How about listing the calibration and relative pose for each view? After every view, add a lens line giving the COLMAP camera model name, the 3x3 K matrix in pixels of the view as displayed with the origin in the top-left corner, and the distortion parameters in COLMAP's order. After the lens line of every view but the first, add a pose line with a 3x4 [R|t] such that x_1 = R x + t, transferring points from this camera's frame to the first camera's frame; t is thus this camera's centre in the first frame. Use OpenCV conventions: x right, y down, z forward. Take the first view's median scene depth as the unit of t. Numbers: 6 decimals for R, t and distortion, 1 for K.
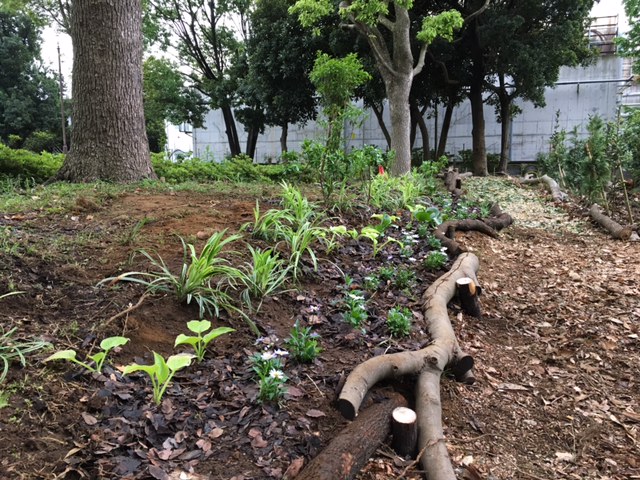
lens RADIAL K [[536.9, 0, 318.3], [0, 536.9, 236.9], [0, 0, 1]] dist [0.091416, -0.133459]
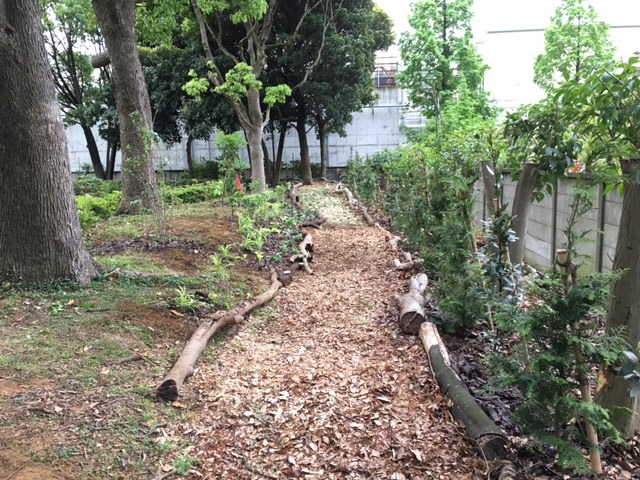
lens RADIAL K [[536.9, 0, 318.3], [0, 536.9, 236.9], [0, 0, 1]] dist [0.091416, -0.133459]
pose [[0.951317, -0.063947, 0.301508, -0.146665], [0.060521, 0.997952, 0.020701, -0.004460], [-0.302215, -0.001445, 0.953239, -0.476866]]
